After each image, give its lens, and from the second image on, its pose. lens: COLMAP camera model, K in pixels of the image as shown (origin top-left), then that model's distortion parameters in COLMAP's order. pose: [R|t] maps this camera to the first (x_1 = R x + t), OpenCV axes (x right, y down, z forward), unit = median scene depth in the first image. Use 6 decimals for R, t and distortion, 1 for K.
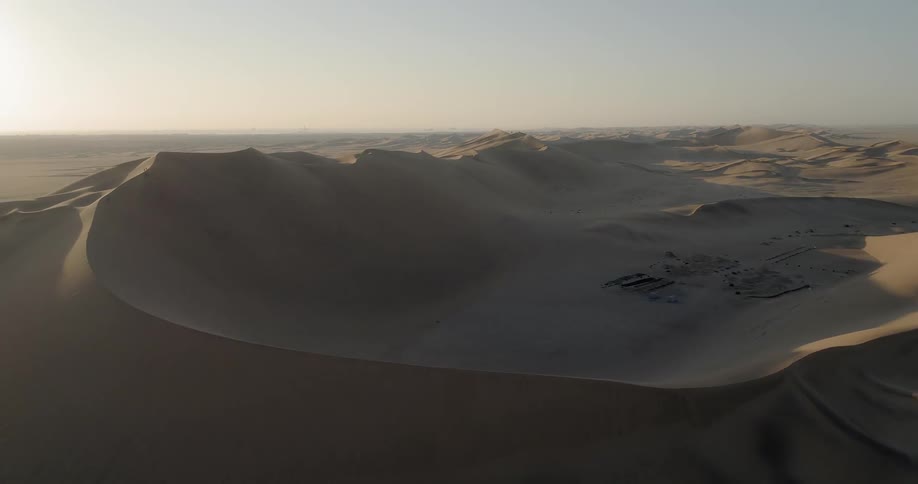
lens RADIAL K [[648.0, 0, 459.0], [0, 648.0, 242.0], [0, 0, 1]] dist [0.002473, 0.000101]
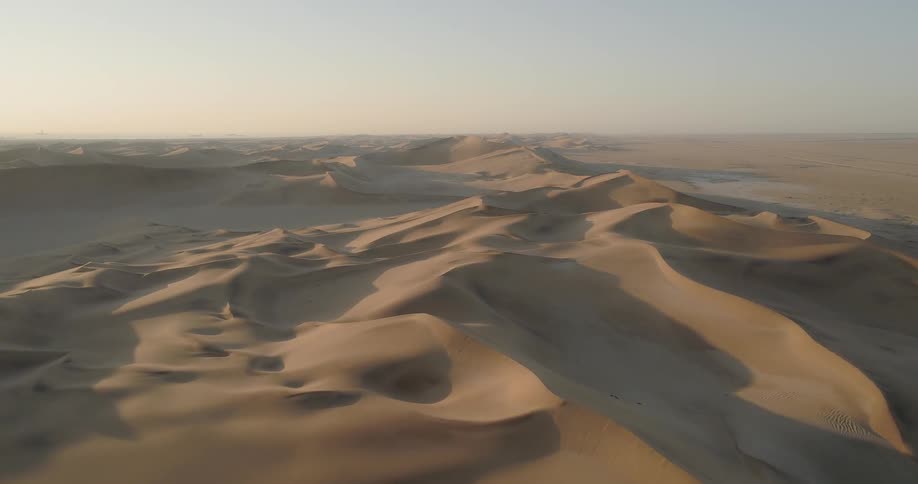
lens RADIAL K [[648.0, 0, 459.0], [0, 648.0, 242.0], [0, 0, 1]] dist [0.002473, 0.000101]
pose [[0.960394, -0.037187, 0.276152, 0.445939], [0.039962, 0.999191, -0.004427, -0.112475], [-0.275764, 0.015288, 0.961104, 0.615642]]
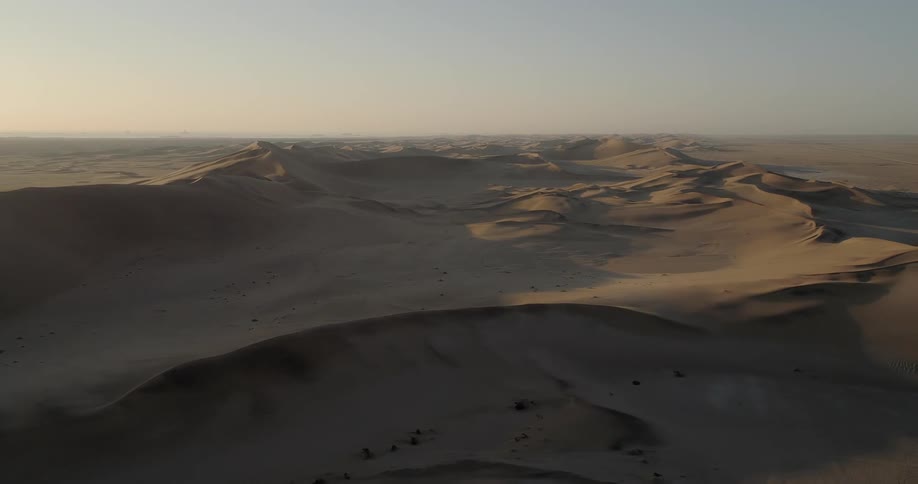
lens RADIAL K [[648.0, 0, 459.0], [0, 648.0, 242.0], [0, 0, 1]] dist [0.002473, 0.000101]
pose [[0.989864, -0.011691, 0.141536, 0.201865], [0.012874, 0.999889, -0.007446, -0.052585], [-0.141433, 0.009192, 0.989905, 0.235704]]
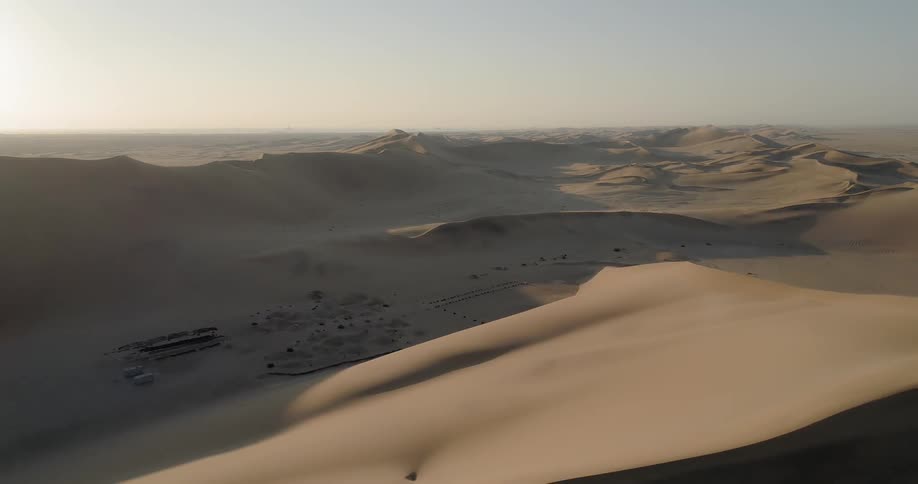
lens RADIAL K [[648.0, 0, 459.0], [0, 648.0, 242.0], [0, 0, 1]] dist [0.002473, 0.000101]
pose [[0.999968, 0.000577, 0.007922, 0.159027], [-0.000578, 1.000000, 0.000142, -0.014167], [-0.007922, -0.000147, 0.999969, 0.075978]]
